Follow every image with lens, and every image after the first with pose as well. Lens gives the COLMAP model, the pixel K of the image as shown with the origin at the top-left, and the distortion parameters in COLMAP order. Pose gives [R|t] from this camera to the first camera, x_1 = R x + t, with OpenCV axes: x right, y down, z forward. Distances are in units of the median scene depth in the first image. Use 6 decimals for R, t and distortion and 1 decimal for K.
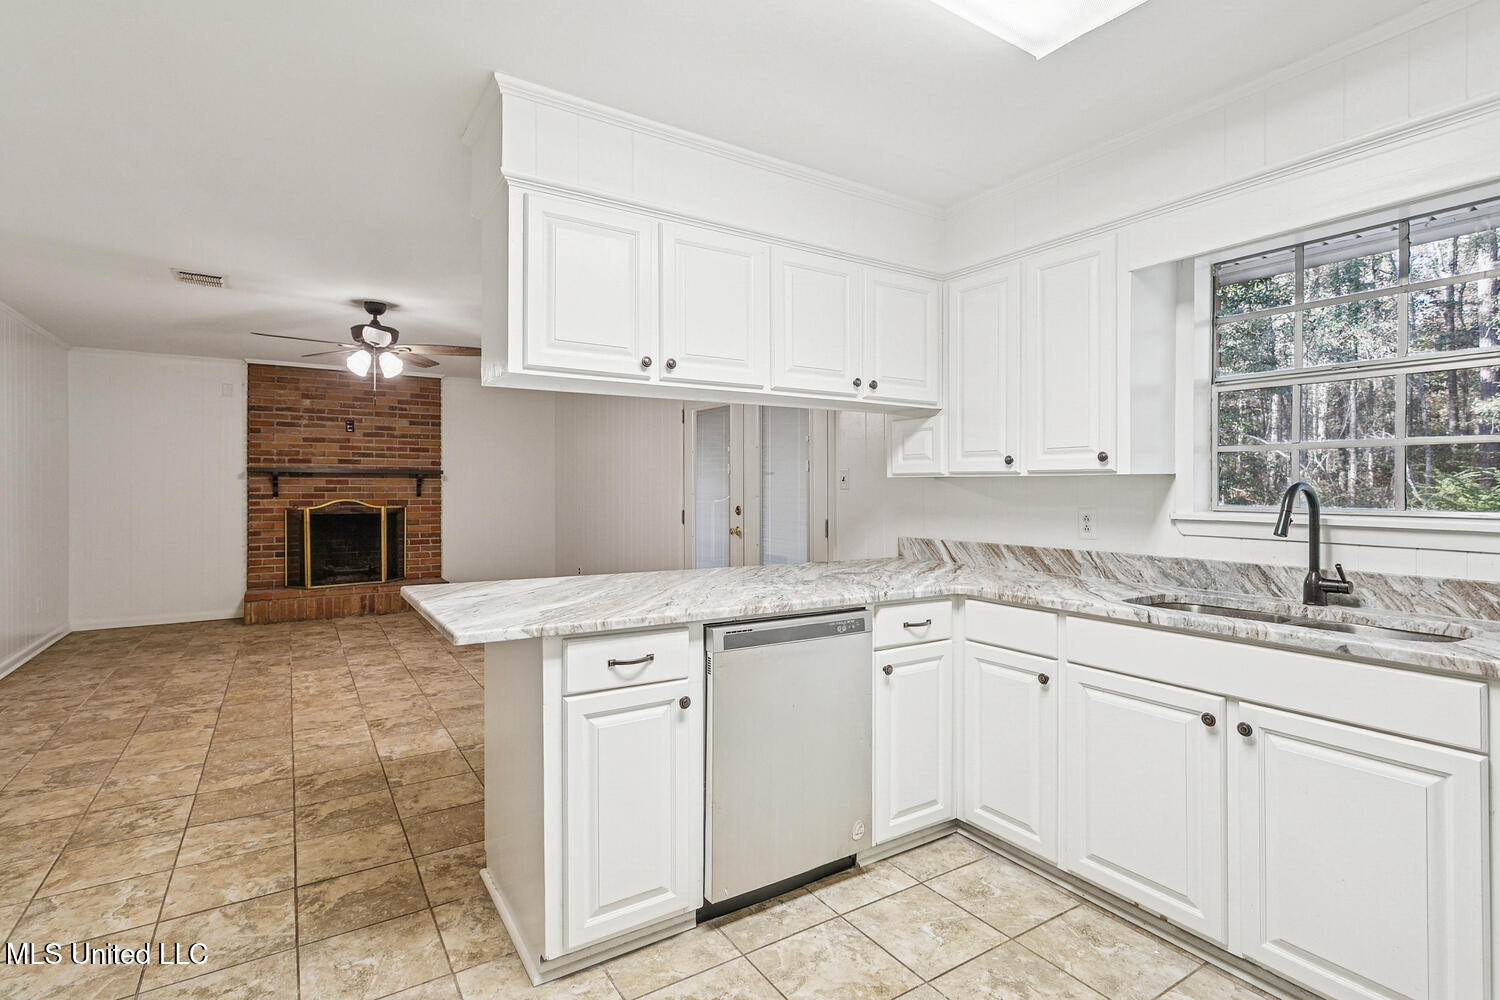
lens RADIAL K [[720.9, 0, 745.6], [0, 720.9, 489.6], [0, 0, 1]] dist [-0.003029, -0.000356]
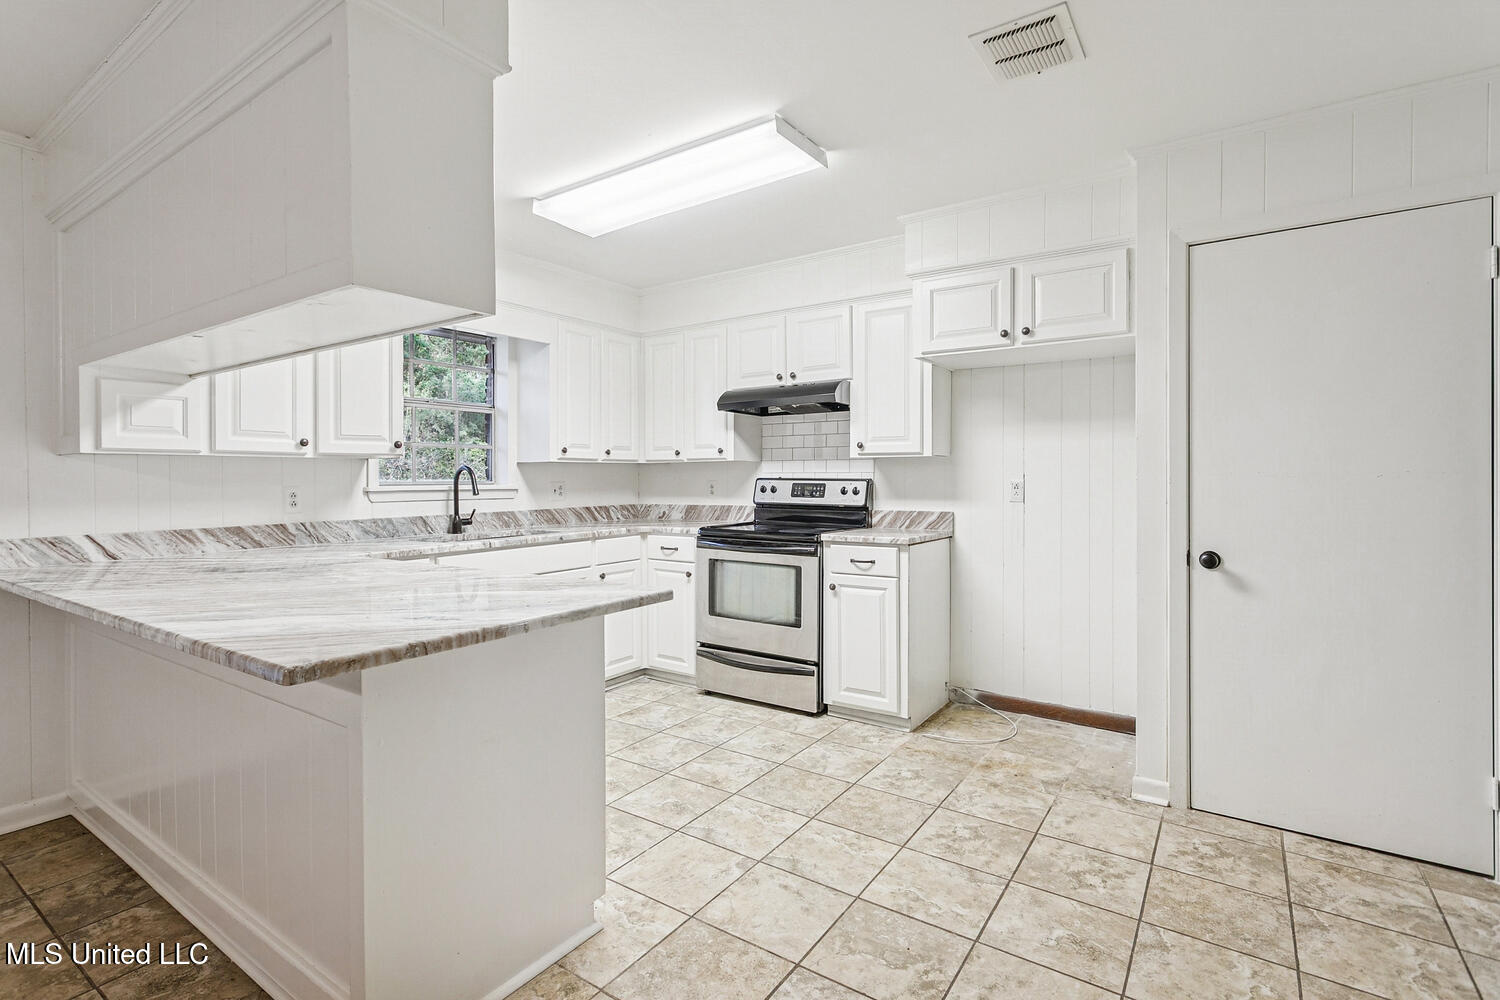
lens RADIAL K [[720.9, 0, 745.2], [0, 720.9, 488.3], [0, 0, 1]] dist [-0.003029, -0.000356]
pose [[-0.390704, -0.014297, 0.920405, -0.821271], [0.009196, 0.999769, 0.019434, 0.012443], [-0.920470, 0.016057, -0.390482, 0.738257]]
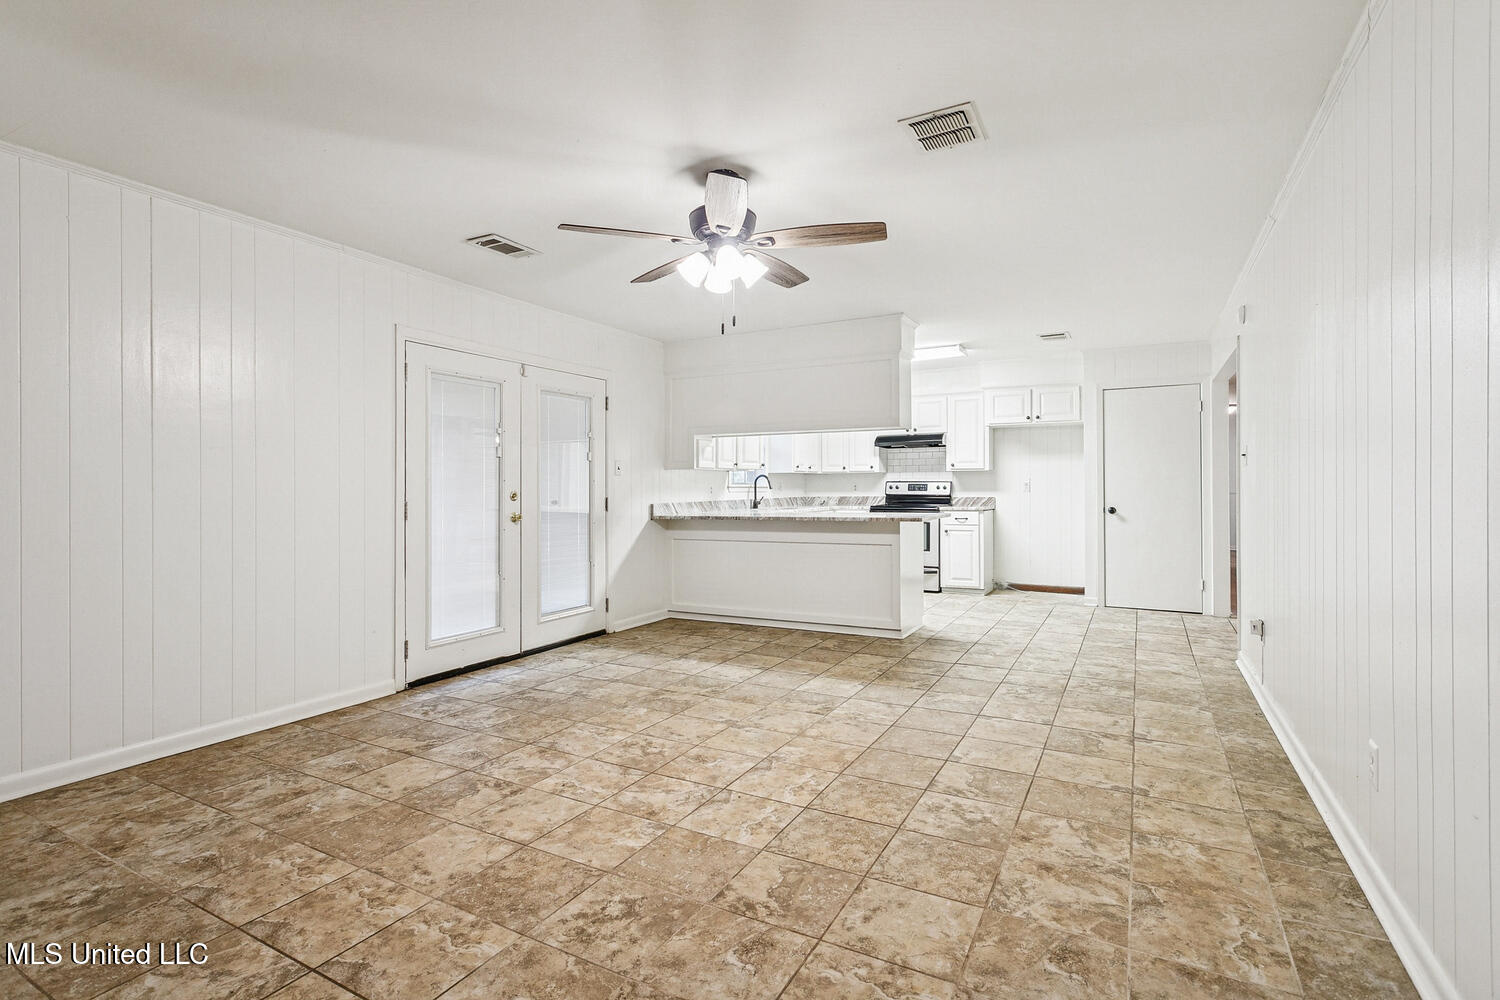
lens RADIAL K [[720.9, 0, 749.3], [0, 720.9, 491.9], [0, 0, 1]] dist [-0.003029, -0.000356]
pose [[-0.487177, -0.004439, 0.873292, -1.658182], [0.009551, 0.999900, 0.010411, 0.027600], [-0.873251, 0.013413, -0.487086, 1.974319]]
